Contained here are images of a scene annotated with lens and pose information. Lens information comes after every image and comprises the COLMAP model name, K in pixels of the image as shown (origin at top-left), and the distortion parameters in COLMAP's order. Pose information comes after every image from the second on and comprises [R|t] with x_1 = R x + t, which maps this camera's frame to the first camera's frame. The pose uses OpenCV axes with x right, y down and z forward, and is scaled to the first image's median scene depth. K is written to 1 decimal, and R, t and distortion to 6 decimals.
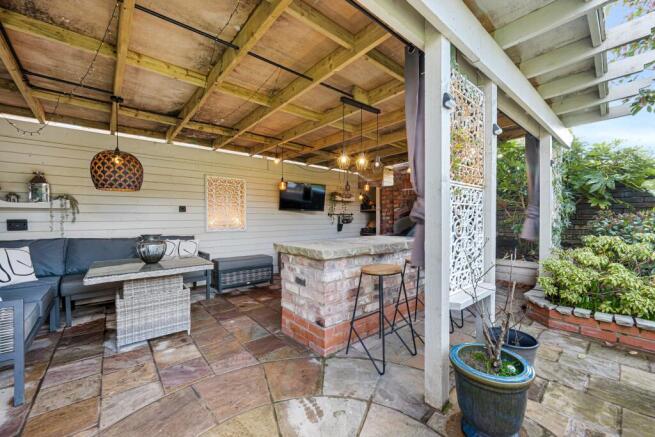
lens RADIAL K [[265.5, 0, 327.5], [0, 265.5, 218.5], [0, 0, 1]] dist [0.000842, 0.000022]
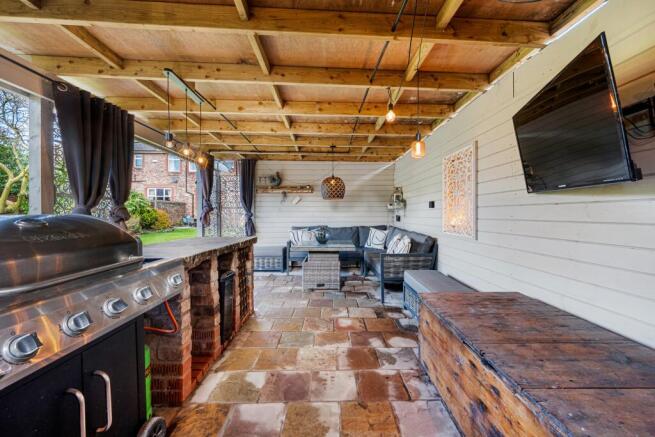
lens RADIAL K [[265.5, 0, 327.5], [0, 265.5, 218.5], [0, 0, 1]] dist [0.000842, 0.000022]
pose [[-0.655852, 0.014409, -0.754752, 0.533732], [0.007656, 0.999893, 0.012436, -0.007413], [0.754851, 0.002377, -0.655892, 2.109905]]
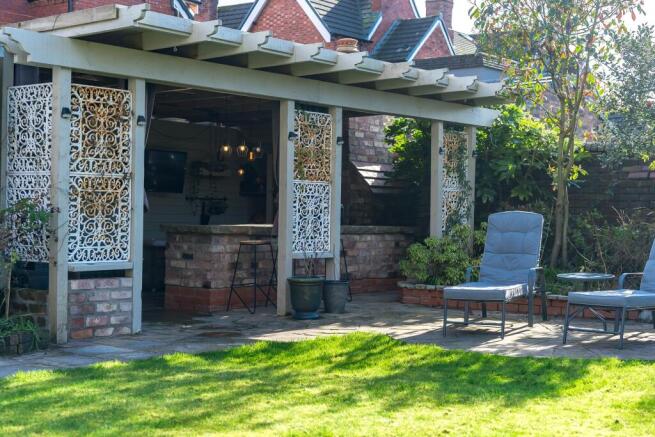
lens RADIAL K [[943.1, 0, 327.5], [0, 943.1, 218.5], [0, 0, 1]] dist [0.018773, -0.001150]
pose [[0.975836, 0.020877, 0.217506, -0.393545], [-0.022260, 0.999745, 0.003909, 0.040337], [-0.217369, -0.008656, 0.976051, -3.060797]]
